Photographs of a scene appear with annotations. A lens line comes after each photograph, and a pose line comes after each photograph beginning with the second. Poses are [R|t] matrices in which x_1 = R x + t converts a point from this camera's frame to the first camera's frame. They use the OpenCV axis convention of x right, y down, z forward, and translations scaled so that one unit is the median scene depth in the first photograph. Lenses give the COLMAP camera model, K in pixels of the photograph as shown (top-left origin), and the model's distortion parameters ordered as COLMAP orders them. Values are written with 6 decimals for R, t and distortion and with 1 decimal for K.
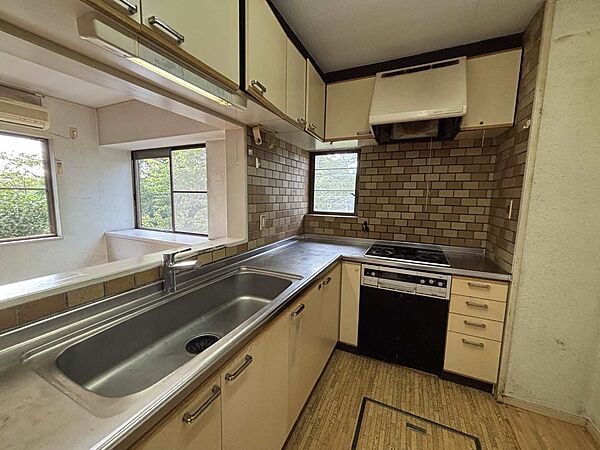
lens RADIAL K [[243.1, 0, 298.6], [0, 243.1, 223.2], [0, 0, 1]] dist [-0.000656, -0.000150]
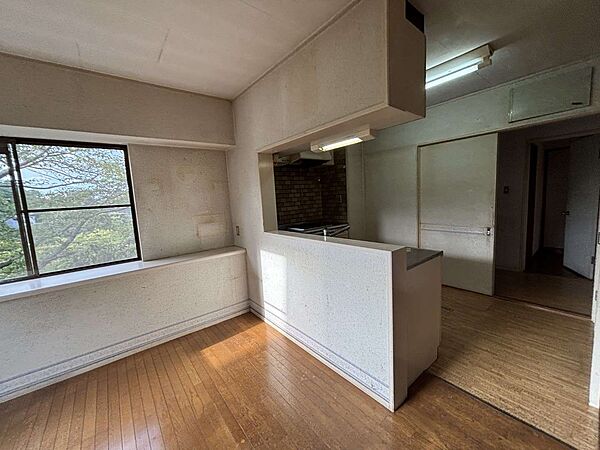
lens RADIAL K [[243.1, 0, 299.4], [0, 243.1, 224.8], [0, 0, 1]] dist [-0.000656, -0.000150]
pose [[0.435825, -0.141282, 0.888874, -1.140358], [0.170847, 0.982633, 0.072416, -0.033325], [-0.883667, 0.120301, 0.452393, 0.184322]]
